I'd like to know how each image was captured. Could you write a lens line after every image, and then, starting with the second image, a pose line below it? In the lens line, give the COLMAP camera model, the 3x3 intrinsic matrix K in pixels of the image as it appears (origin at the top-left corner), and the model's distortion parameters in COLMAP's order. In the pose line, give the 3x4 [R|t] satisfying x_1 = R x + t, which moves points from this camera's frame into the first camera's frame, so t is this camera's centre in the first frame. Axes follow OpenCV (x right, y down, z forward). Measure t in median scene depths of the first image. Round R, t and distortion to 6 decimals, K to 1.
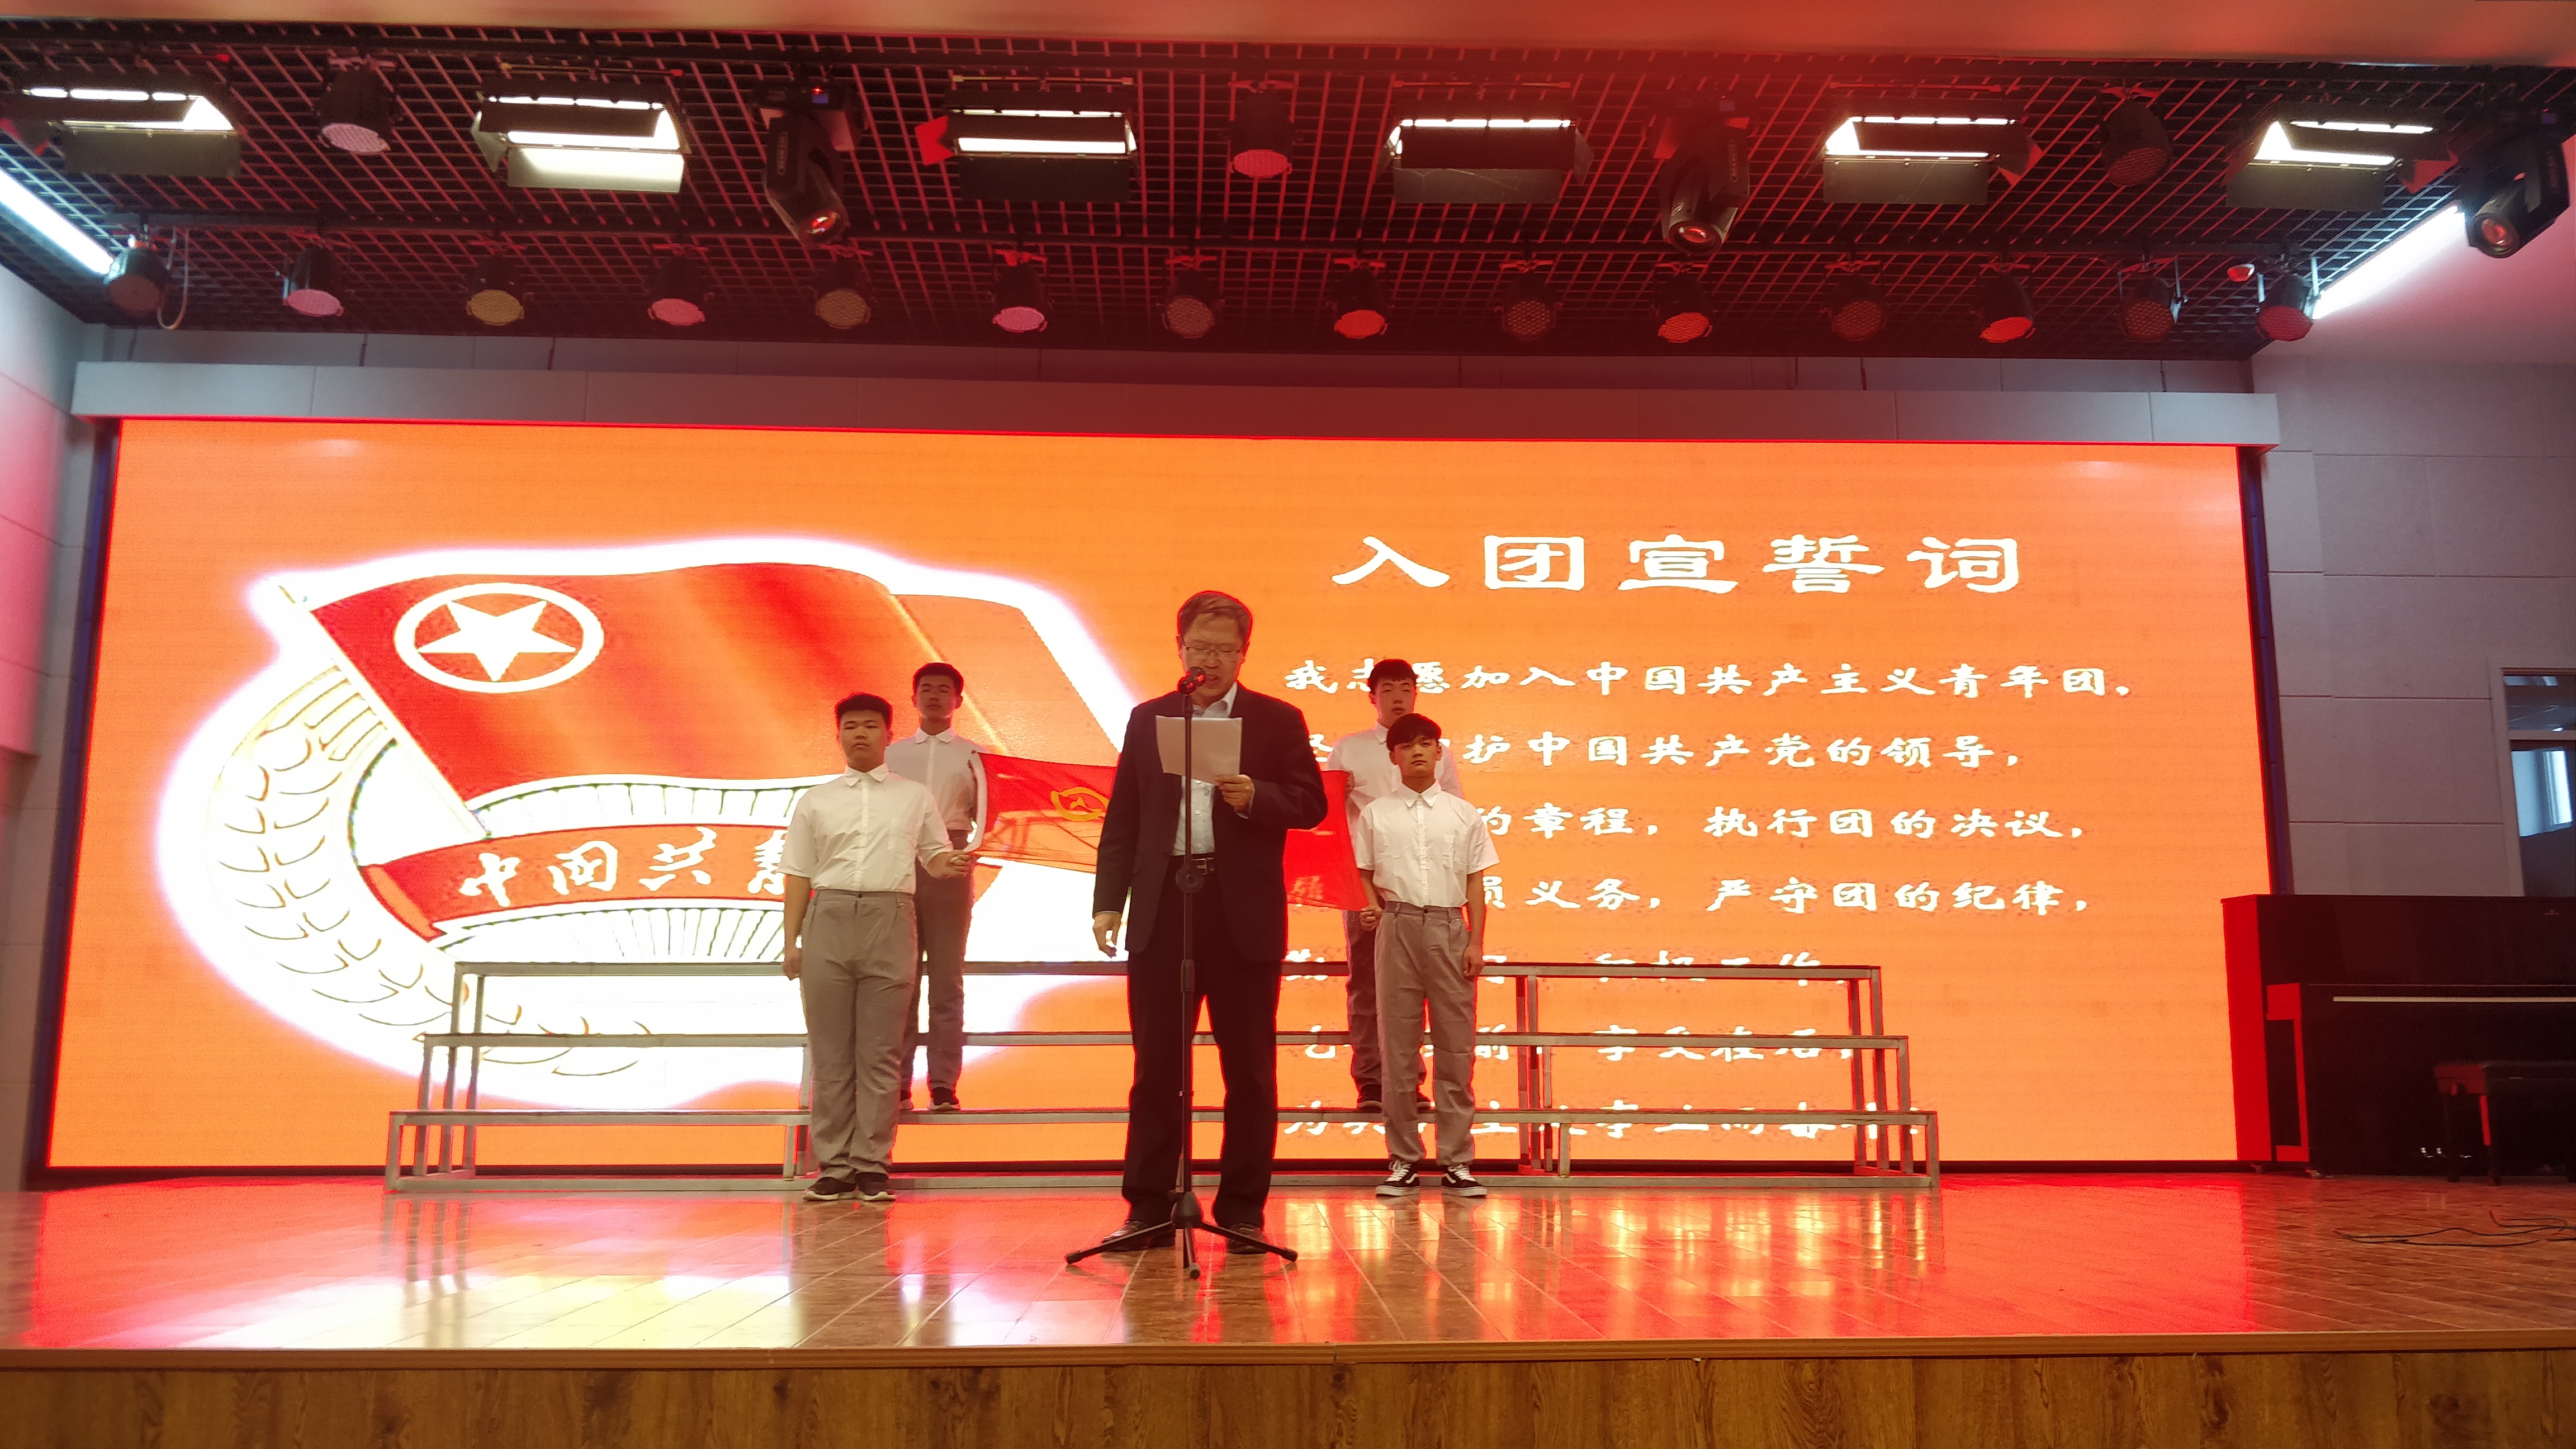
lens RADIAL K [[2085.4, 0, 1288.0], [0, 2085.4, 724.5], [0, 0, 1]] dist [0.205338, -0.449345]
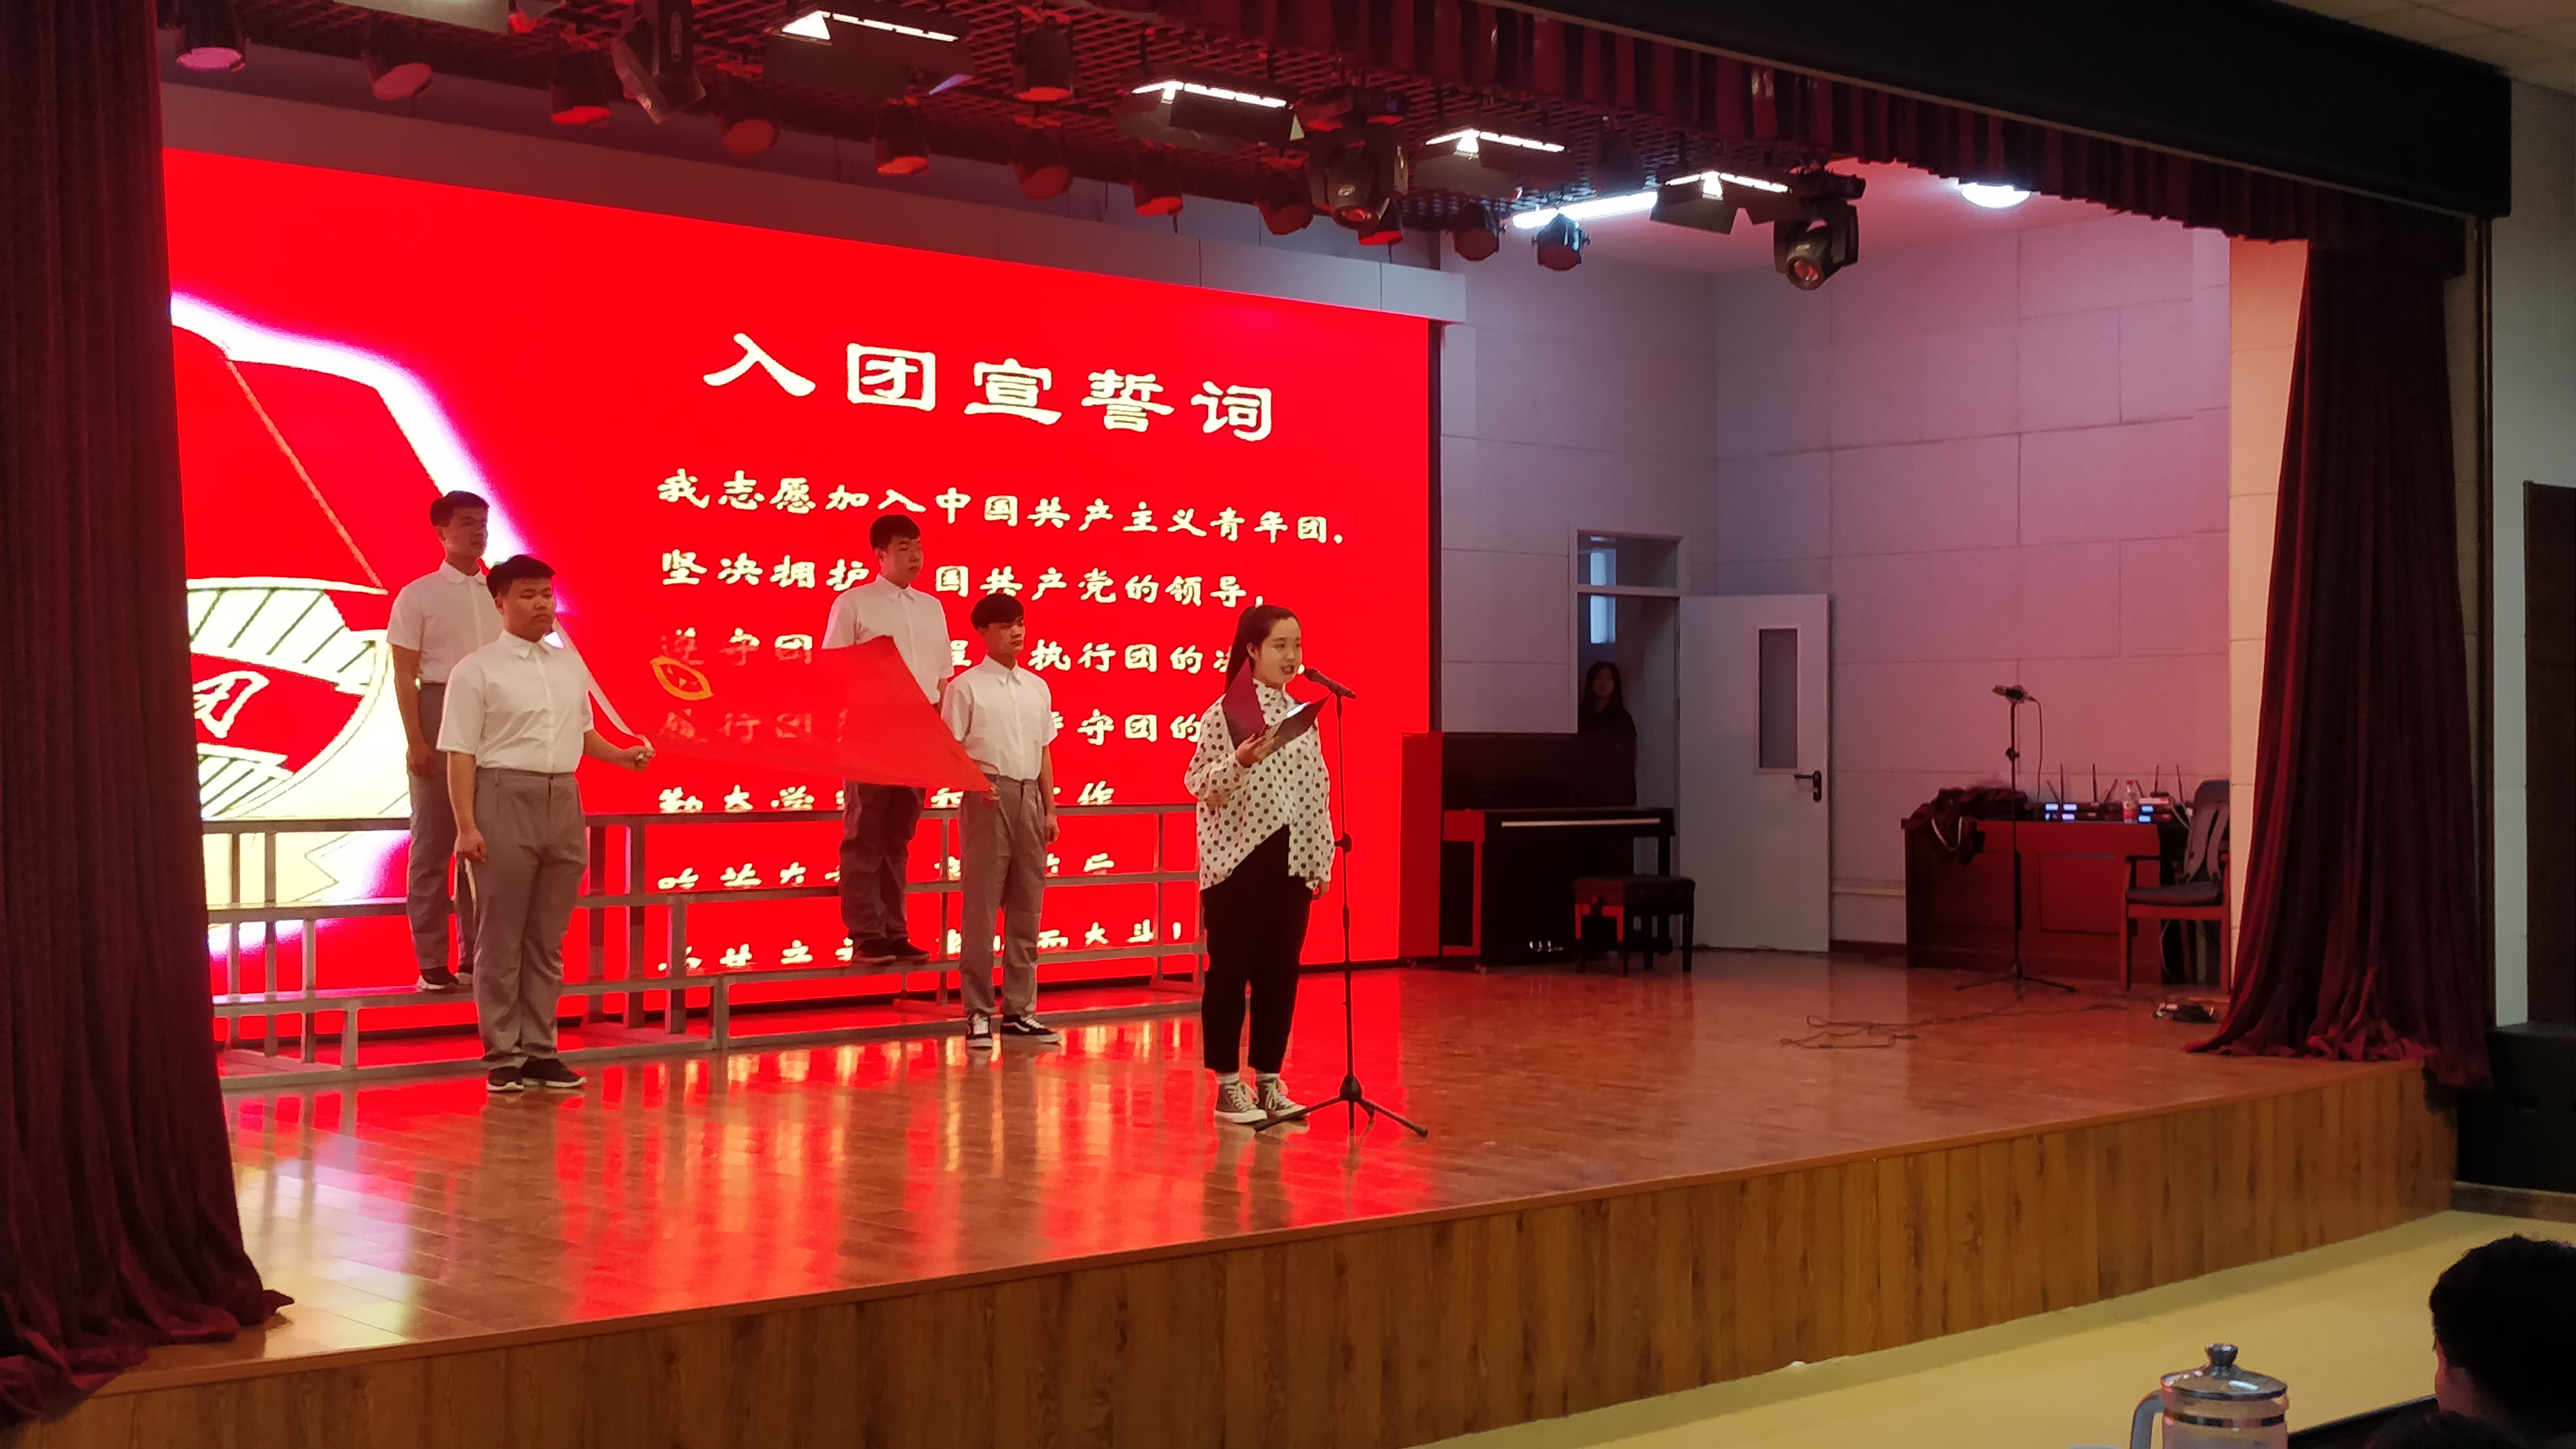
lens RADIAL K [[3140.0, 0, 1288.0], [0, 3140.0, 724.5], [0, 0, 1]] dist [0.451675, -2.250169]
pose [[0.766100, 0.002331, 0.642717, -0.675267], [-0.105582, 0.986865, 0.122271, -0.118173], [-0.633990, -0.161531, 0.756283, -0.227888]]
